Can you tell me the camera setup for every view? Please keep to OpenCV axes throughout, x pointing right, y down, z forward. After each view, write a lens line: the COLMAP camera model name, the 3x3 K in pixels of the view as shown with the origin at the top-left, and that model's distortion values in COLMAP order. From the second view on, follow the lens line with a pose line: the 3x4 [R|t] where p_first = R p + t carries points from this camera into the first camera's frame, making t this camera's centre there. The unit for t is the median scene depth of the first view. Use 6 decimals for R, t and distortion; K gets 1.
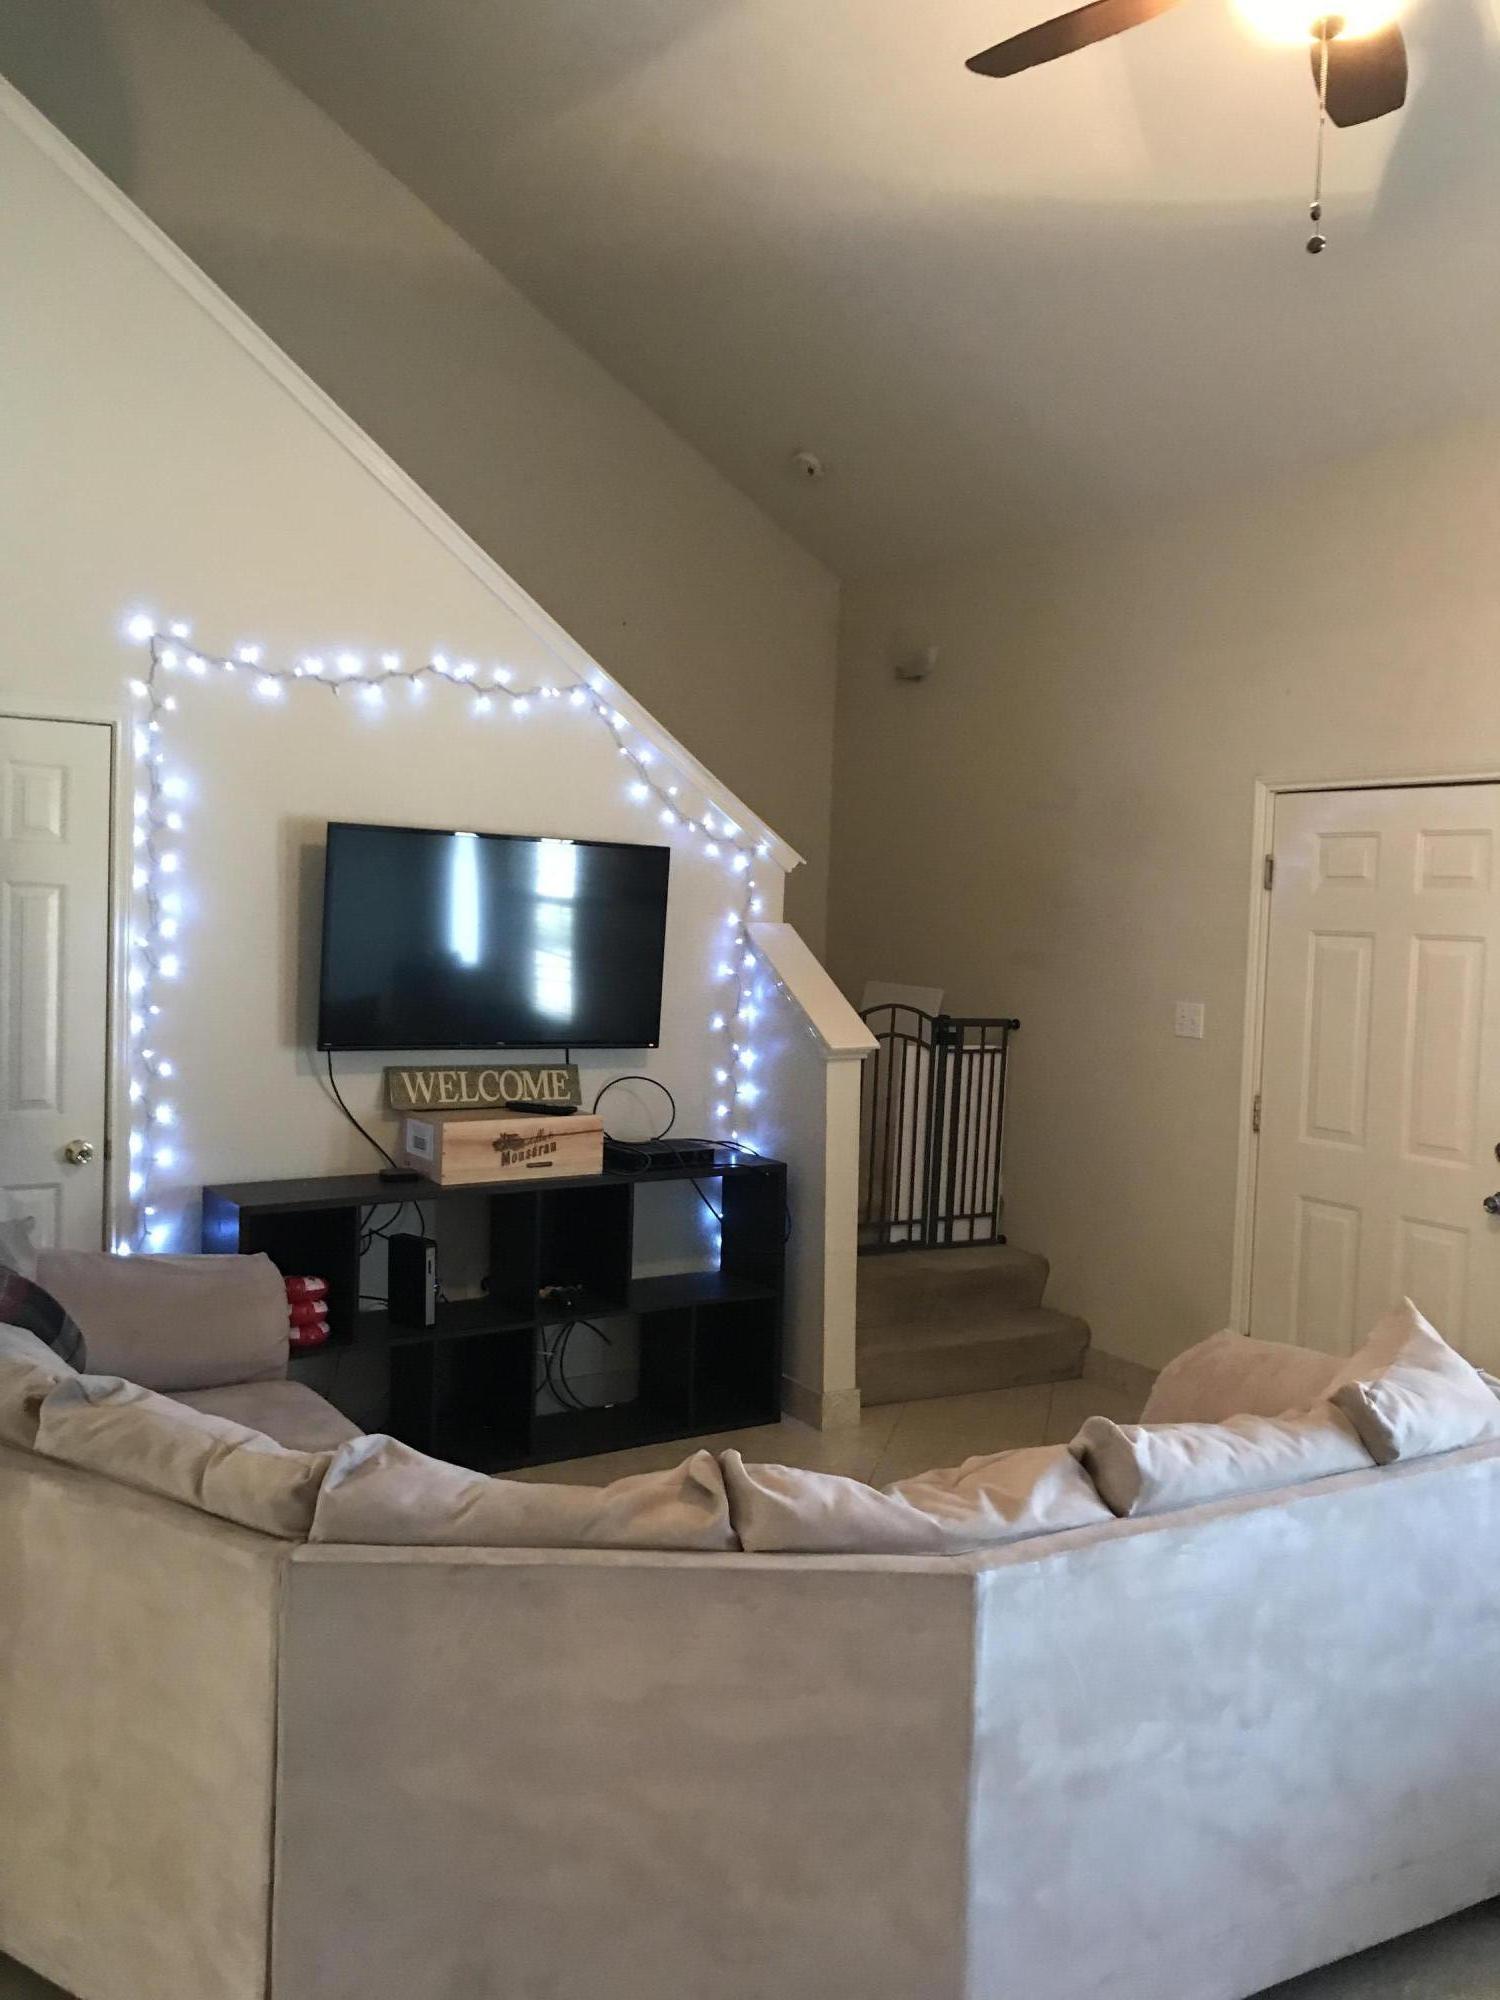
lens RADIAL K [[1656.7, 0, 750.0], [0, 1656.7, 1000.0], [0, 0, 1]] dist [0.355860, -0.917430]
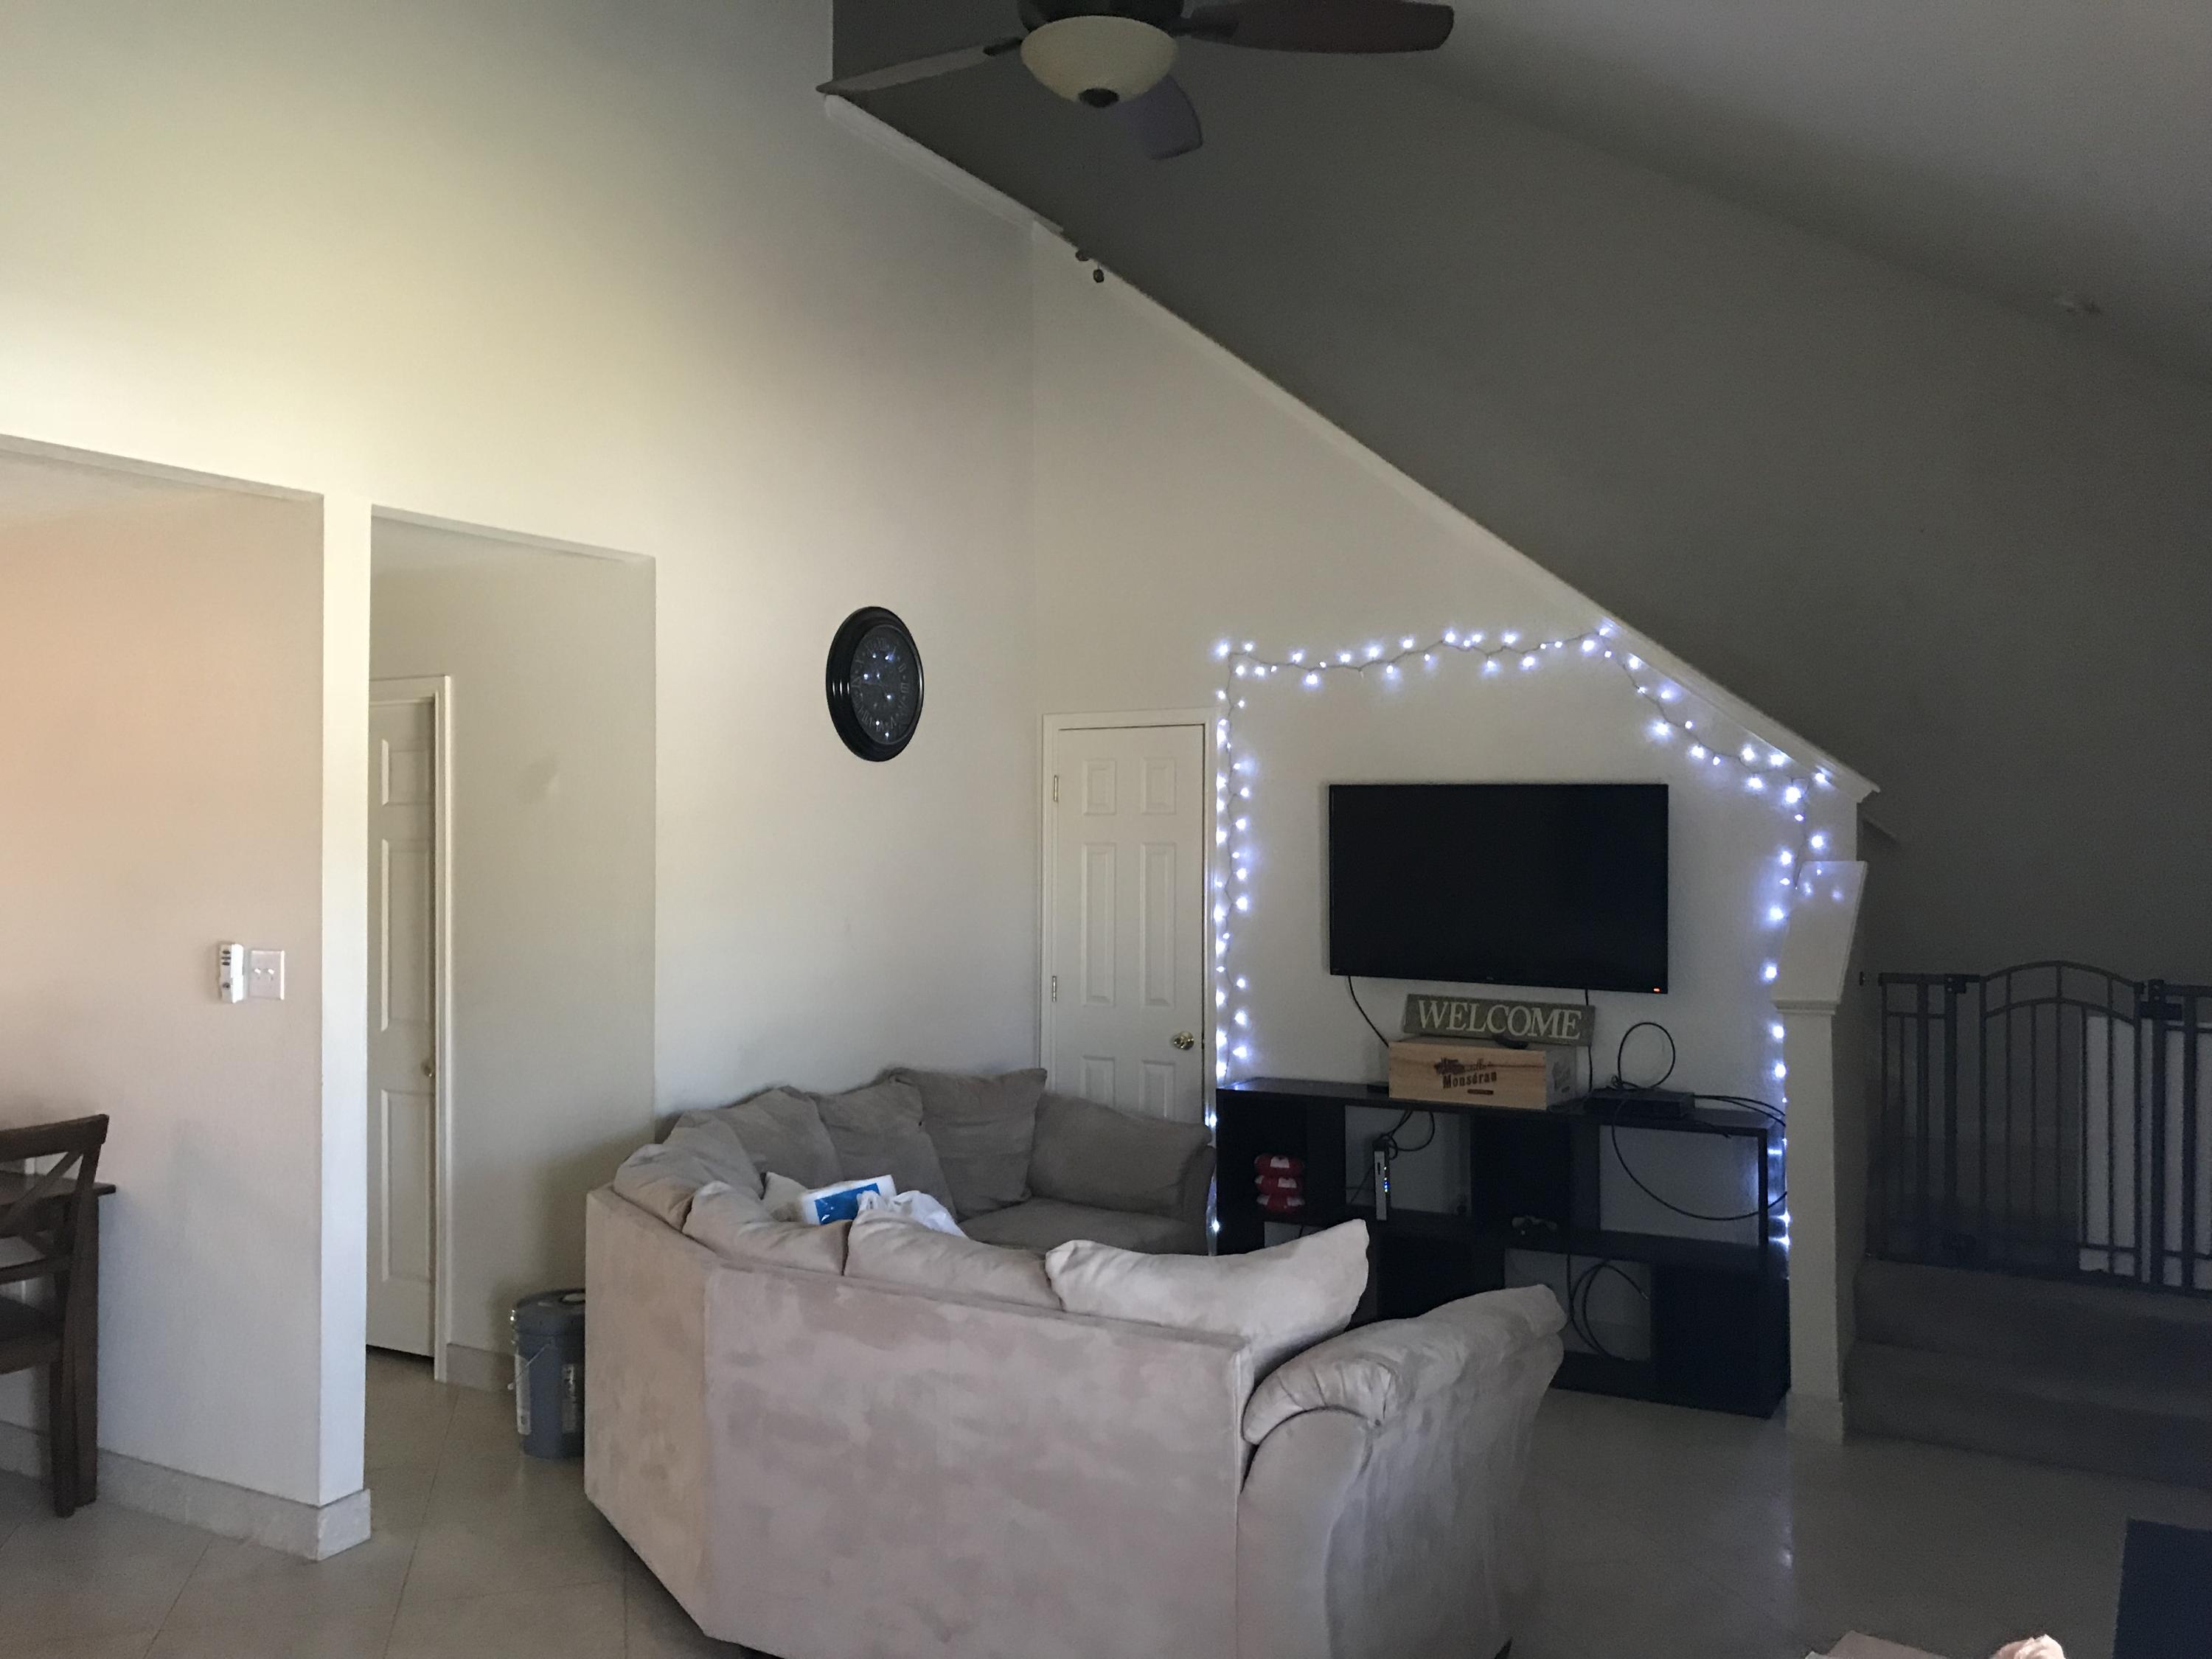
lens RADIAL K [[1854.9, 0, 1106.0], [0, 1854.9, 829.5], [0, 0, 1]] dist [0.211466, -0.347959]
pose [[0.506976, -0.035325, -0.861236, 0.757271], [-0.035072, 0.997487, -0.061559, 0.013506], [0.861246, 0.061414, 0.504463, 0.177564]]
